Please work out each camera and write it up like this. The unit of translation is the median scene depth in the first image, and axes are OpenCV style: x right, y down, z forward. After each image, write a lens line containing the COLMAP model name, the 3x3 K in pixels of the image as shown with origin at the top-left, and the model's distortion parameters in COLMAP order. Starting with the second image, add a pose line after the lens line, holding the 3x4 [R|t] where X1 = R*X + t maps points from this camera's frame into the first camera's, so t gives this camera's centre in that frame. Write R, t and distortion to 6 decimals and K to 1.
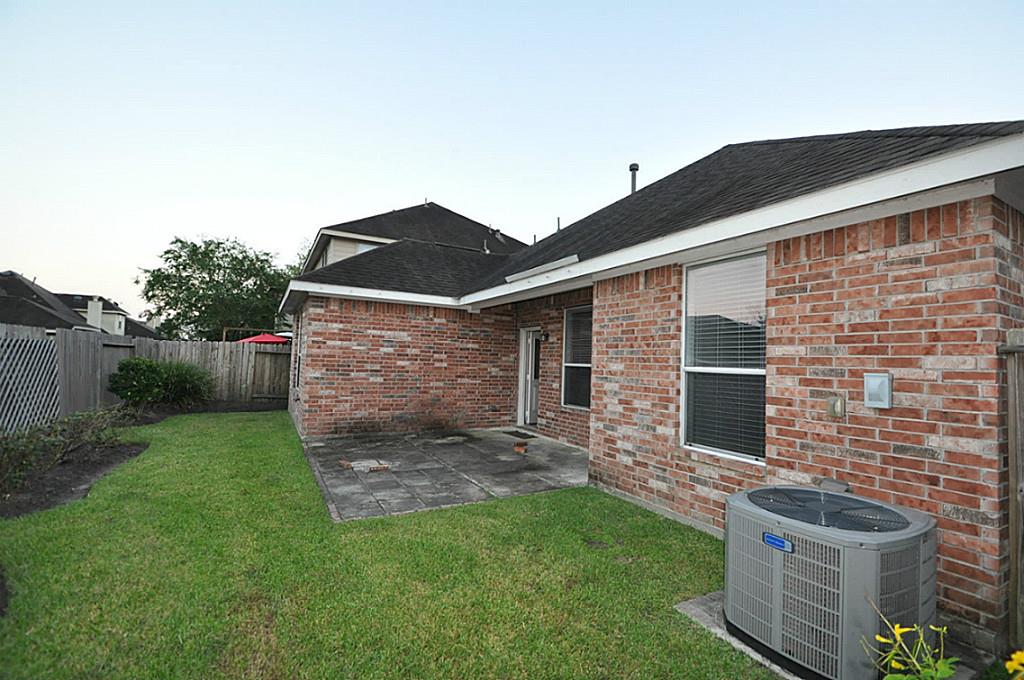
lens RADIAL K [[448.3, 0, 513.8], [0, 448.3, 339.5], [0, 0, 1]] dist [-0.000613, -0.007908]
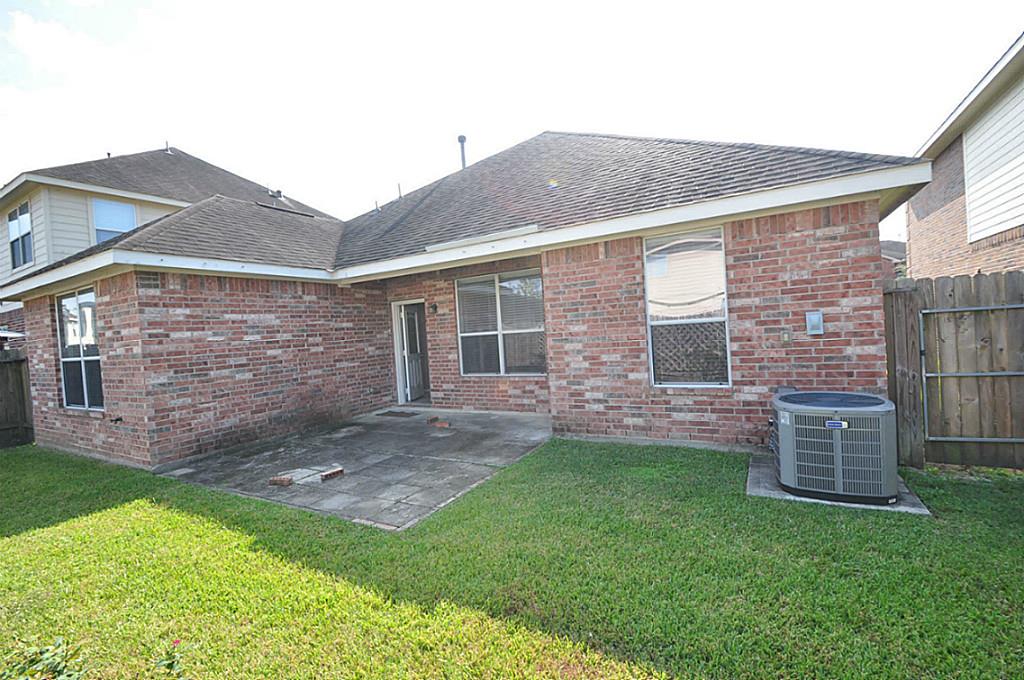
lens RADIAL K [[448.3, 0, 513.6], [0, 448.3, 340.8], [0, 0, 1]] dist [-0.000613, -0.007908]
pose [[0.850846, -0.100345, 0.515744, -0.506269], [0.066055, 0.994234, 0.084469, -0.013803], [-0.521246, -0.037803, 0.852569, 0.131490]]
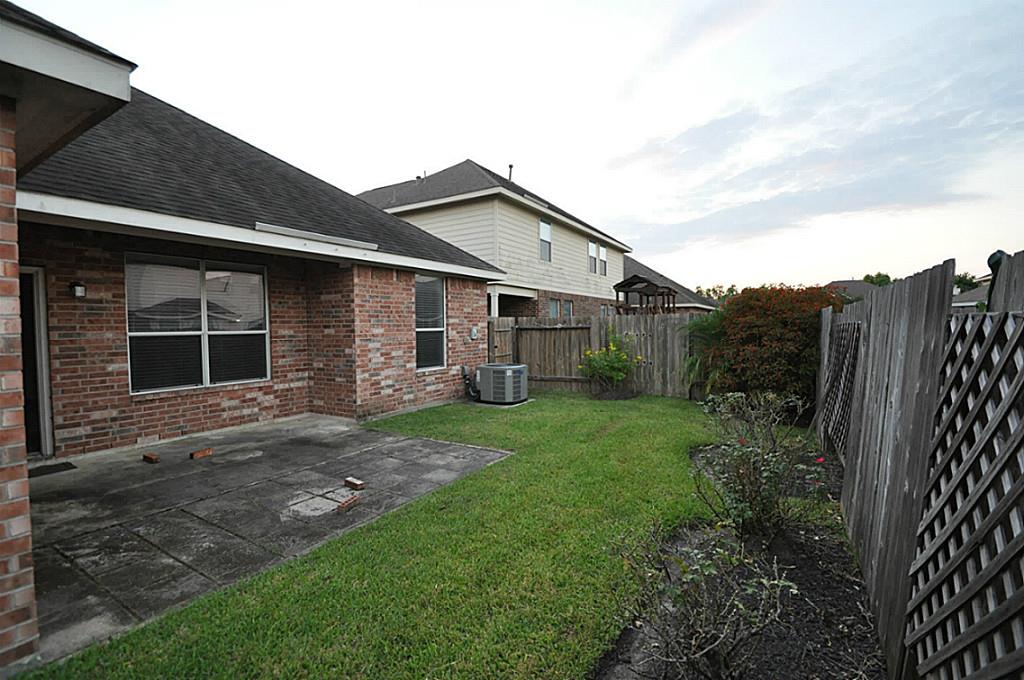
lens RADIAL K [[448.3, 0, 516.8], [0, 448.3, 339.4], [0, 0, 1]] dist [-0.000613, -0.007908]
pose [[-0.493849, -0.055731, 0.867760, -1.265053], [-0.051506, 0.998067, 0.034788, 0.016297], [-0.868021, -0.027515, -0.495764, 1.367584]]
